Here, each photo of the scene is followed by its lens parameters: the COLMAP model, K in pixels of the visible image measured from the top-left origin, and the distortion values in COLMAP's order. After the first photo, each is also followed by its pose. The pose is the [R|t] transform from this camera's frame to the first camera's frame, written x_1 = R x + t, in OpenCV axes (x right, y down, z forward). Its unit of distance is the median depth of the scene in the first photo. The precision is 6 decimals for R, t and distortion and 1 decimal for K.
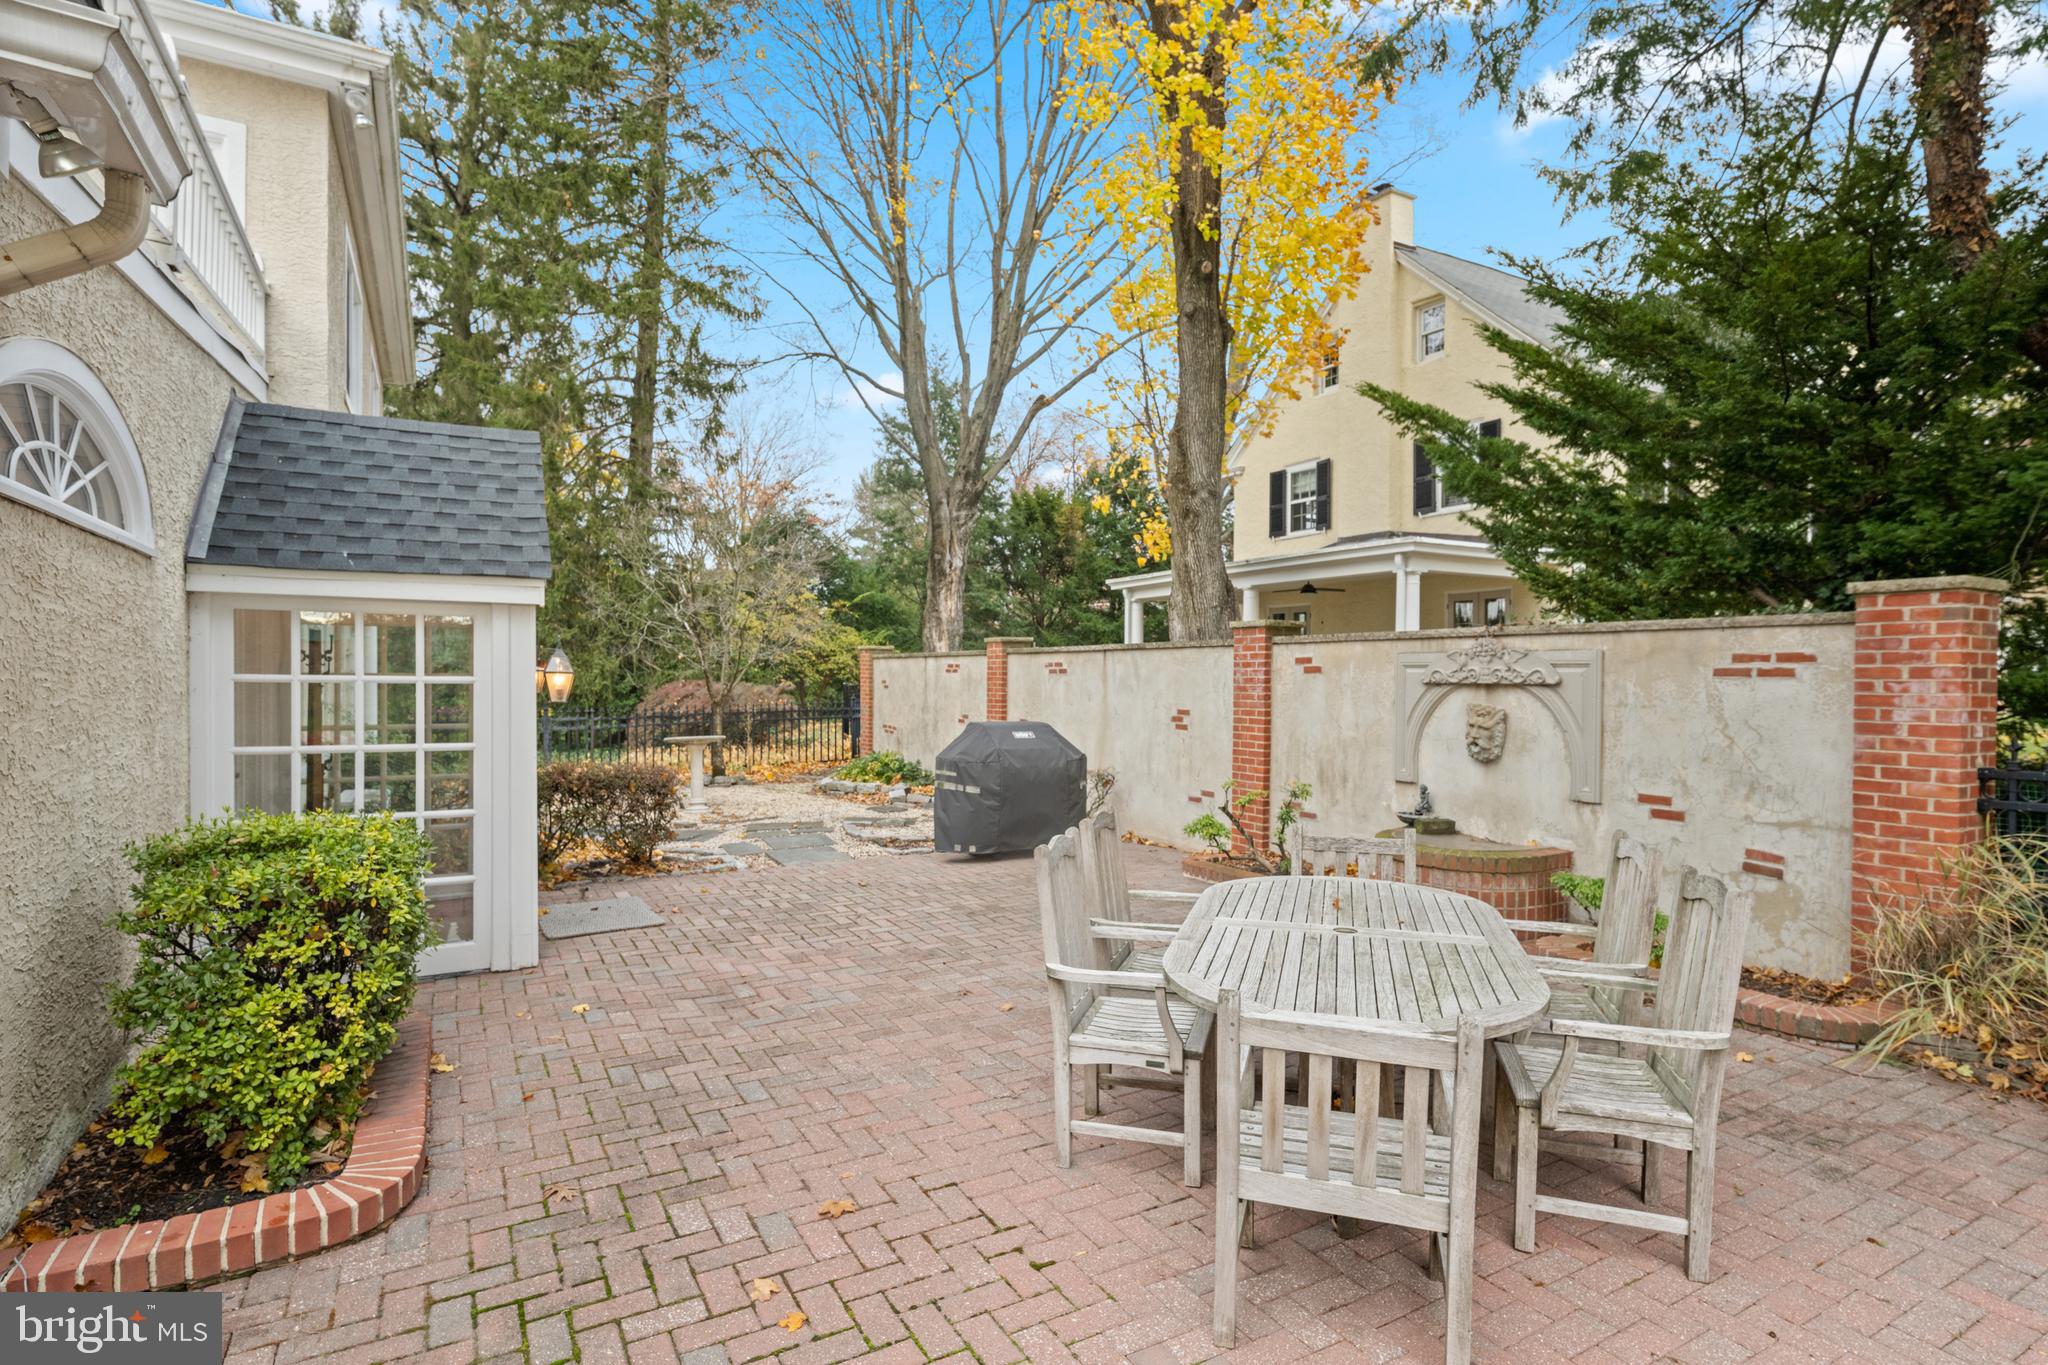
lens RADIAL K [[1038.6, 0, 1024.0], [0, 1038.6, 682.5], [0, 0, 1]] dist [0.000745, 0.000029]
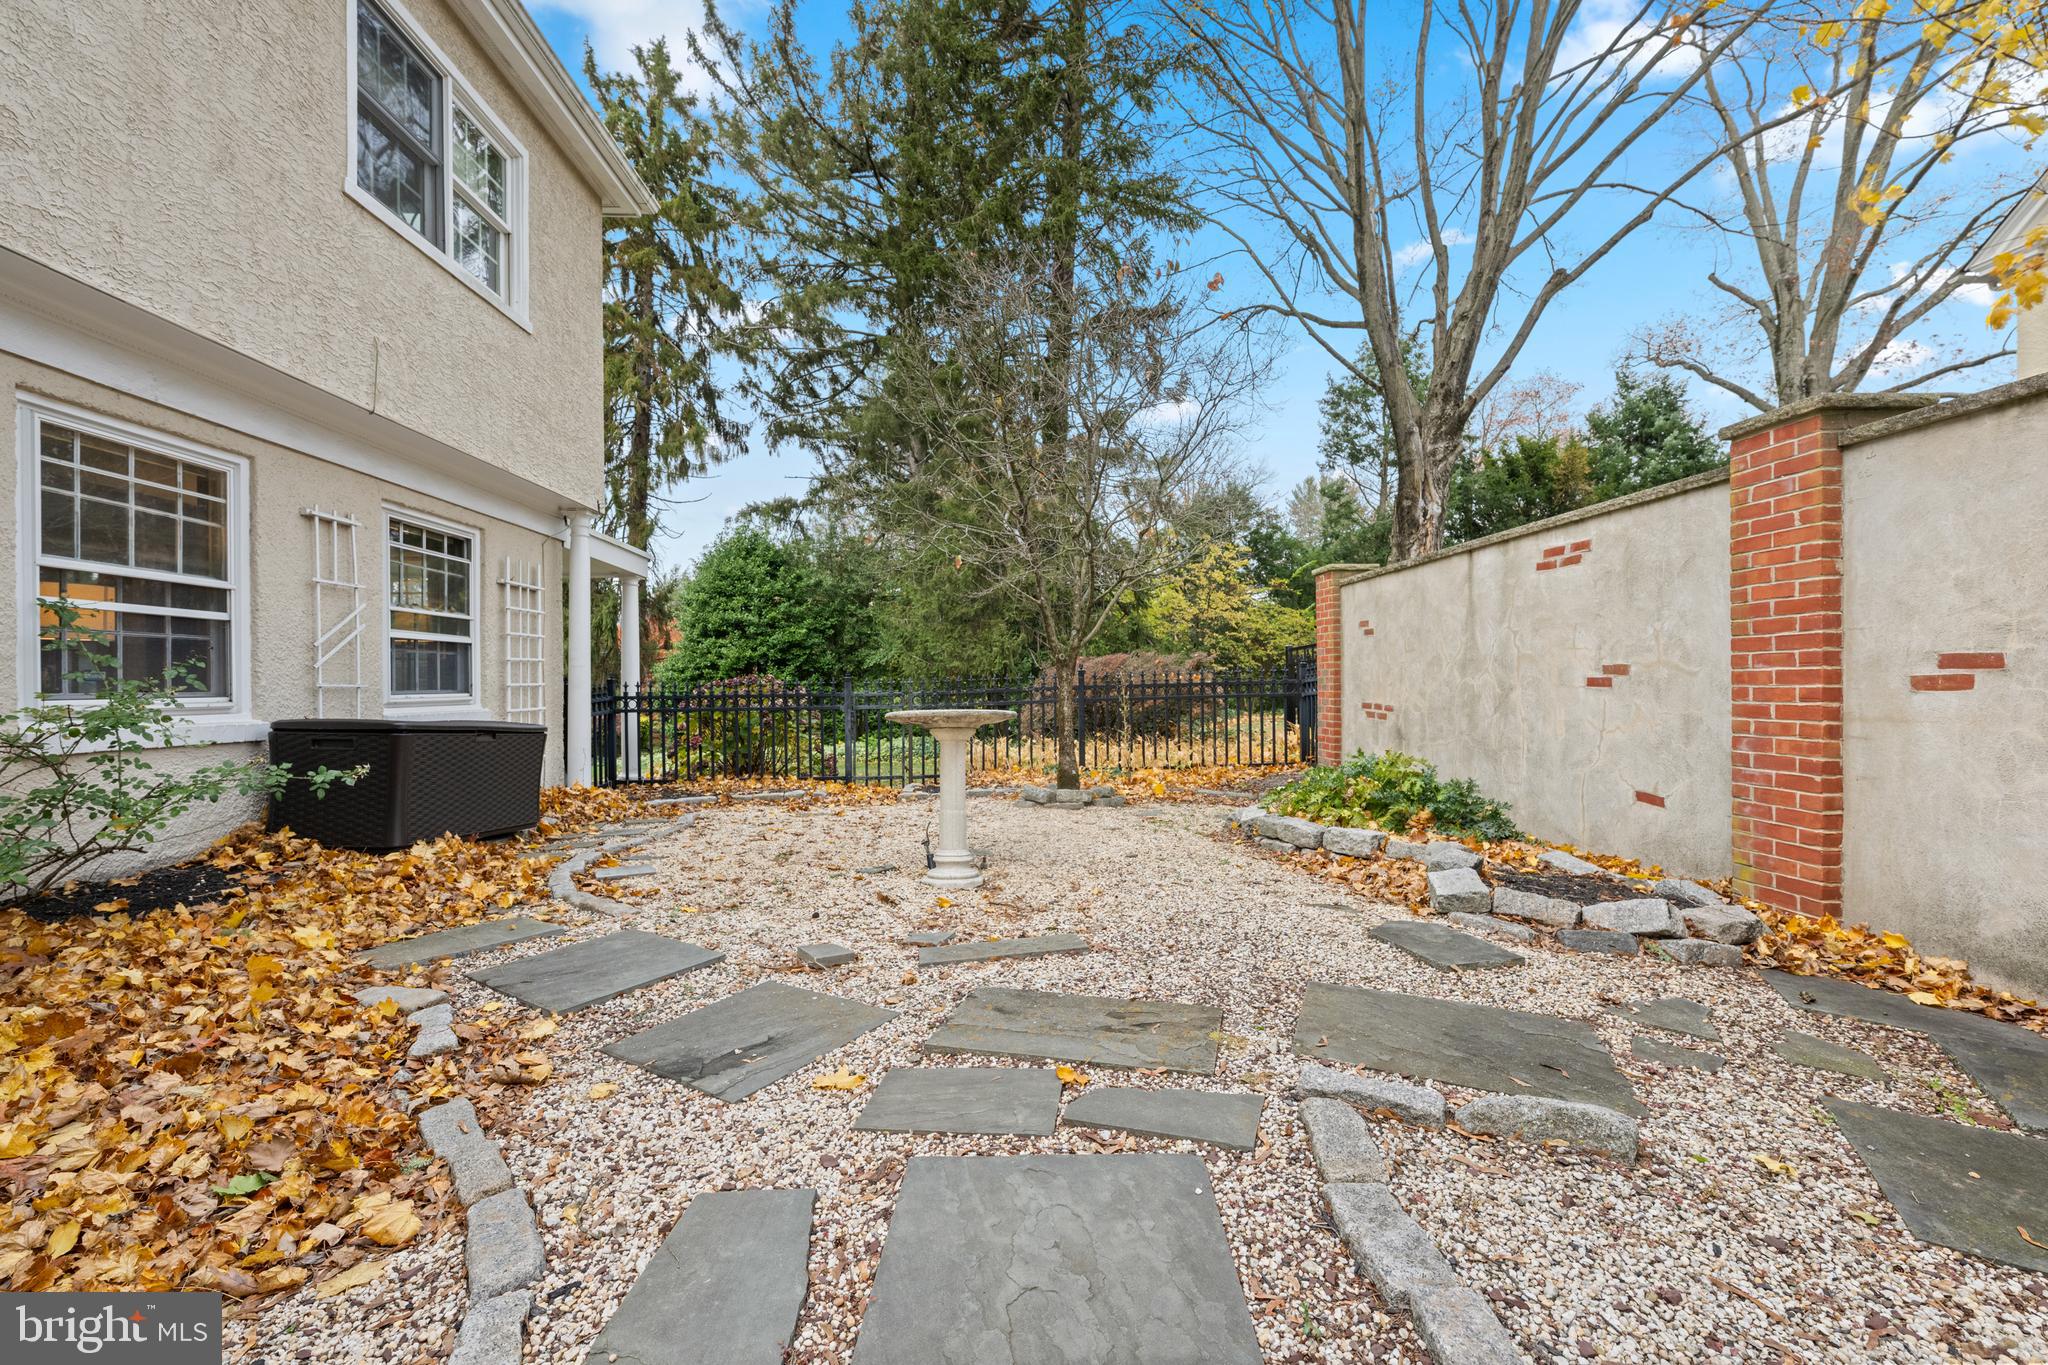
lens RADIAL K [[870.4, 0, 1024.0], [0, 870.4, 682.5], [0, 0, 1]] dist [0.002638, 0.000205]
pose [[0.895262, -0.009627, -0.445437, -0.050111], [0.006667, 0.999944, -0.008210, 0.017735], [0.445491, 0.004380, 0.895276, 0.281286]]
